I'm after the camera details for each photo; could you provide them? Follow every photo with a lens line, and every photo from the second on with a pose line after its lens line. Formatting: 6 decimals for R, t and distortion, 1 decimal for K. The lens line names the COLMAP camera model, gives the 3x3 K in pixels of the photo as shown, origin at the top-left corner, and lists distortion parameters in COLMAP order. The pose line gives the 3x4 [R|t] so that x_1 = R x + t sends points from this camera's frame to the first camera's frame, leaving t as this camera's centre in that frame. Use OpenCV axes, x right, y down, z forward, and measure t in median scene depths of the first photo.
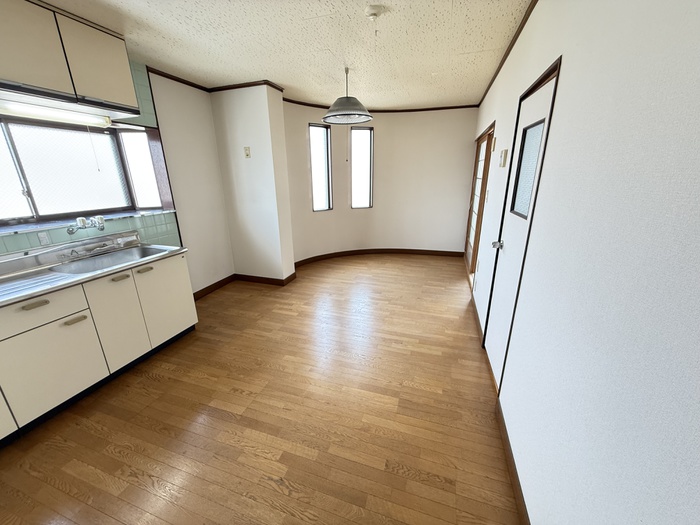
lens RADIAL K [[278.6, 0, 347.3], [0, 278.6, 261.7], [0, 0, 1]] dist [0.001128, 0.000079]
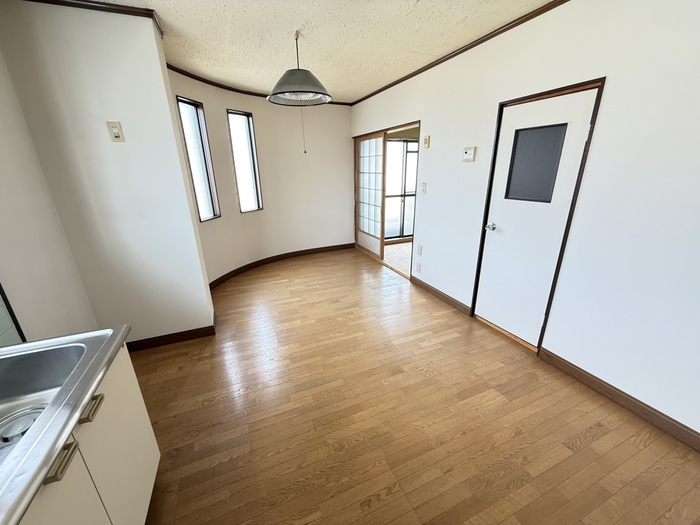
lens RADIAL K [[278.6, 0, 346.5], [0, 278.6, 262.4], [0, 0, 1]] dist [0.001128, 0.000079]
pose [[0.749223, -0.213197, 0.627066, -0.387221], [0.204401, 0.974989, 0.087268, -0.080538], [-0.629989, 0.062790, 0.774062, 0.263397]]
